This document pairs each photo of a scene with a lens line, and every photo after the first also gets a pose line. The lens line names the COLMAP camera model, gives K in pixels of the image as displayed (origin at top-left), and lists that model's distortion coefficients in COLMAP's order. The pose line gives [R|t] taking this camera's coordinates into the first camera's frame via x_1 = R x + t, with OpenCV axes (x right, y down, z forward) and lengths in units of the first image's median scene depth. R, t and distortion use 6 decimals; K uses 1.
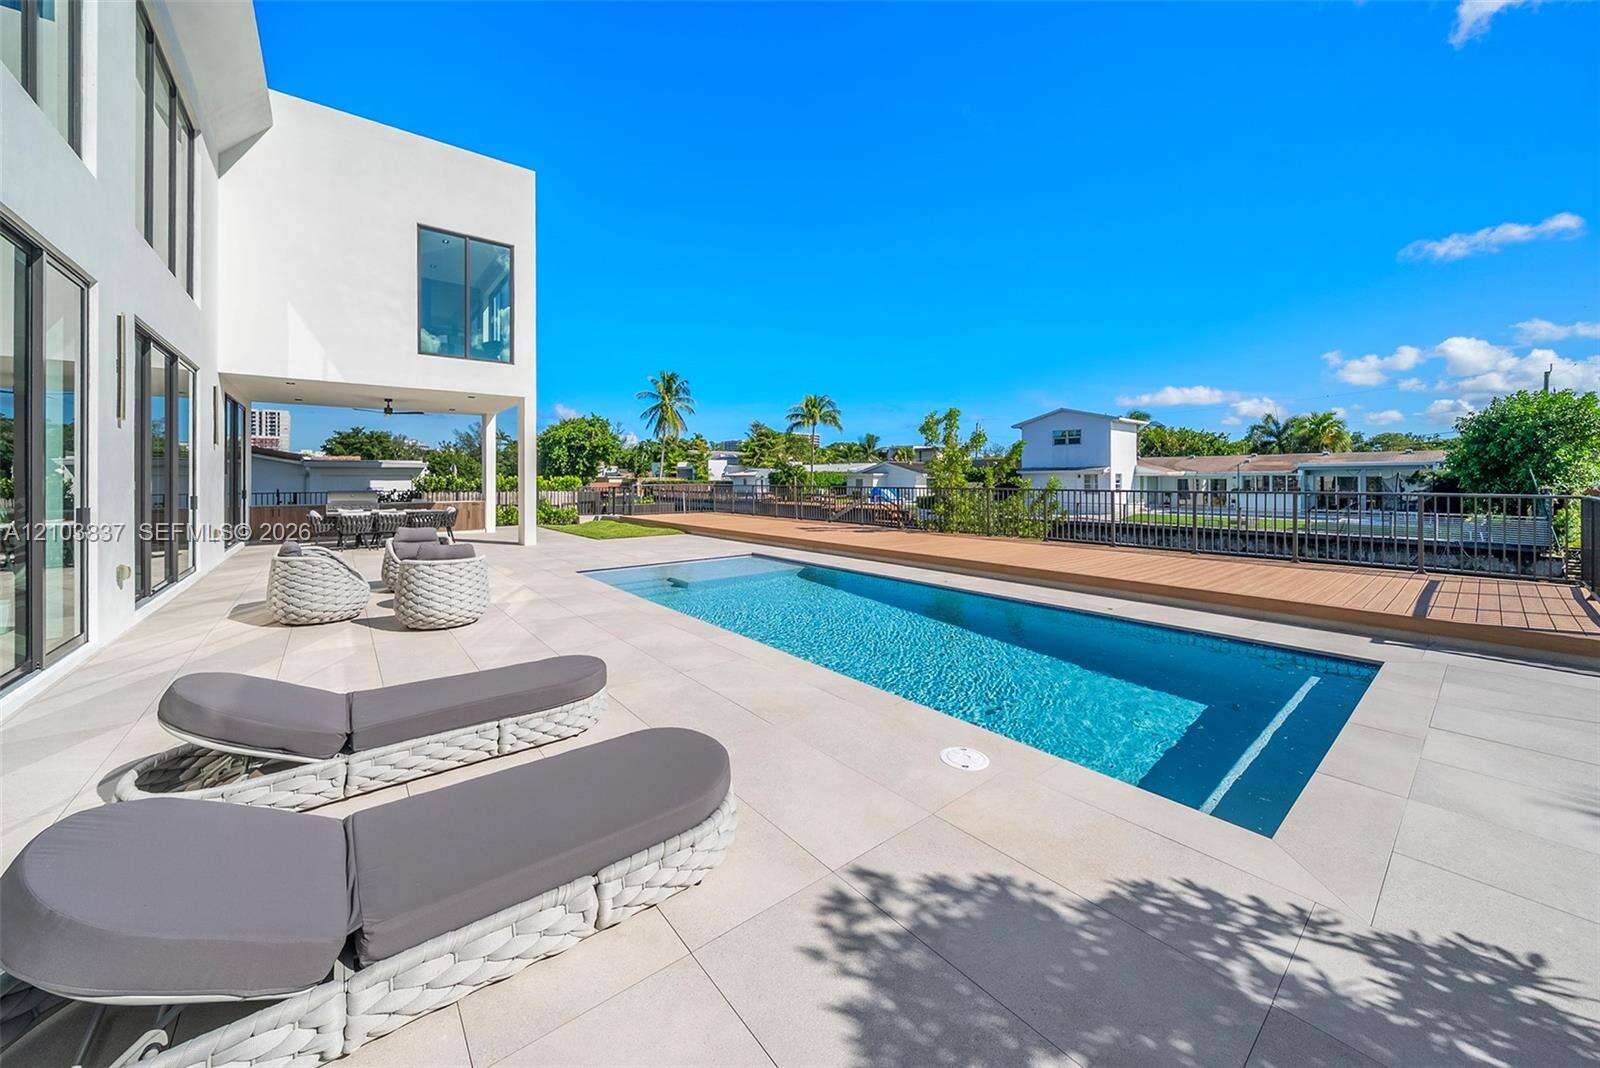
lens RADIAL K [[570.3, 0, 802.6], [0, 570.3, 475.7], [0, 0, 1]] dist [-0.000084, 0.000109]
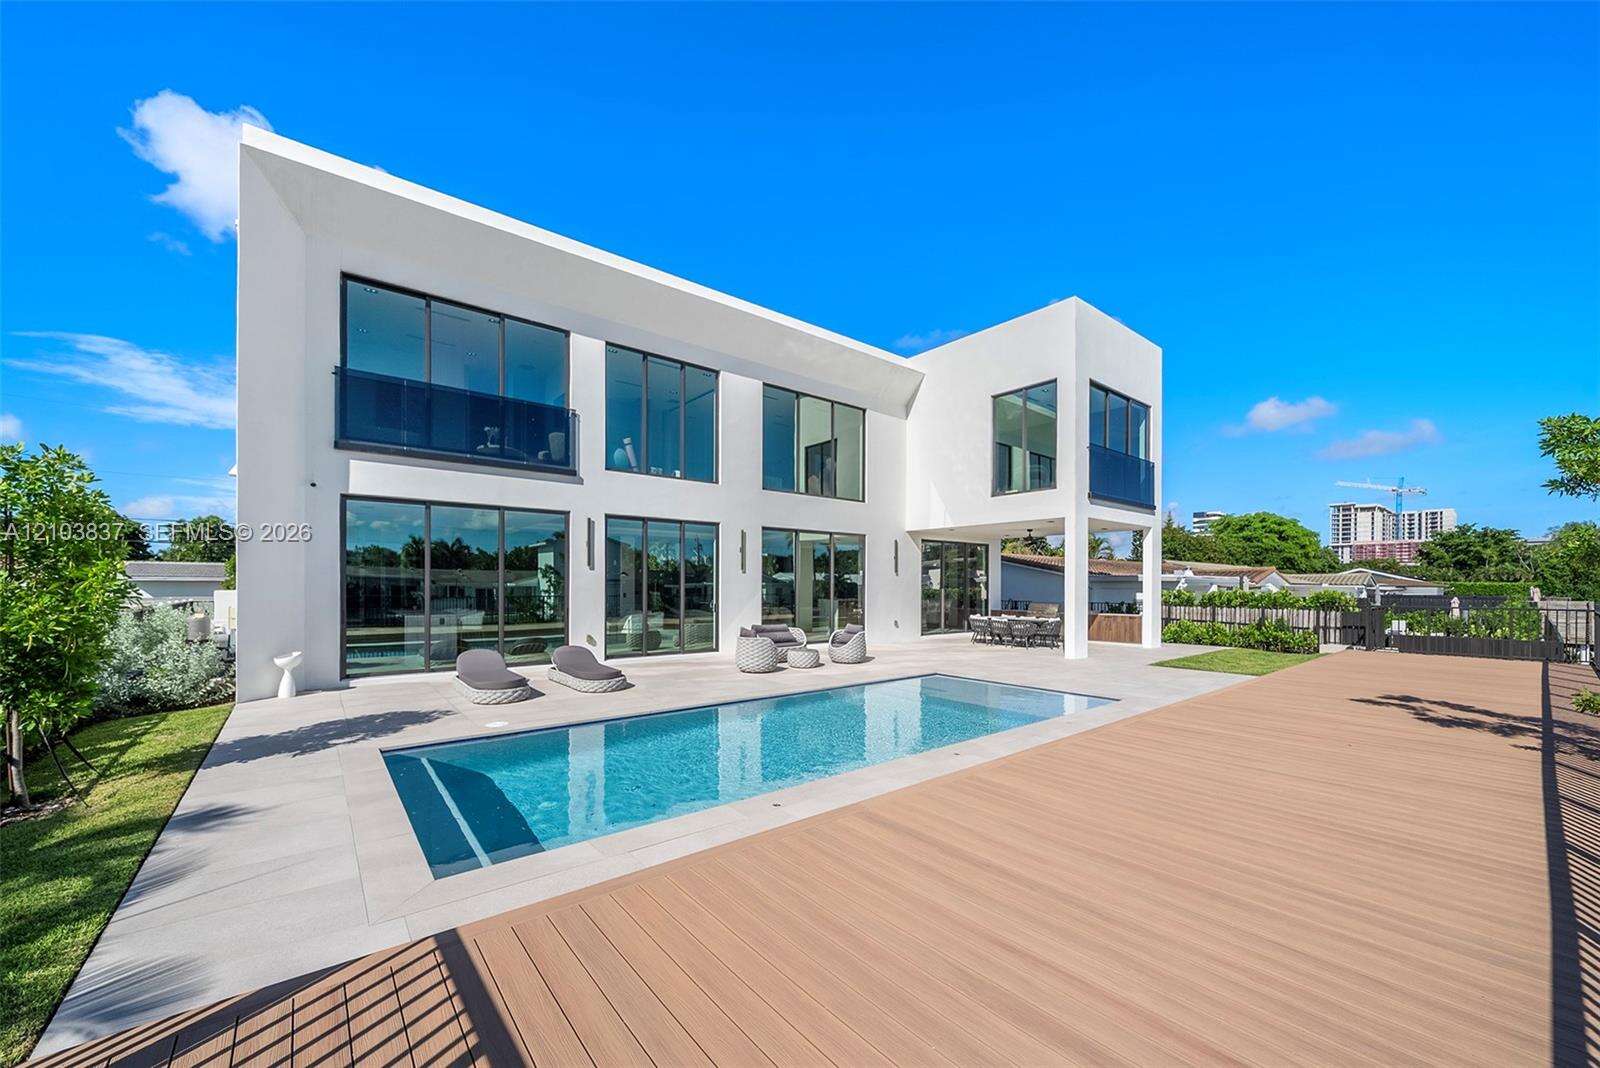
lens RADIAL K [[606.4, 0, 807.6], [0, 606.4, 585.4], [0, 0, 1]] dist [-0.000945, -0.000107]
pose [[0.008336, 0.003470, -0.999959, 0.698513], [0.000742, 0.999994, 0.003476, -0.017273], [0.999965, -0.000771, 0.008334, 0.572165]]
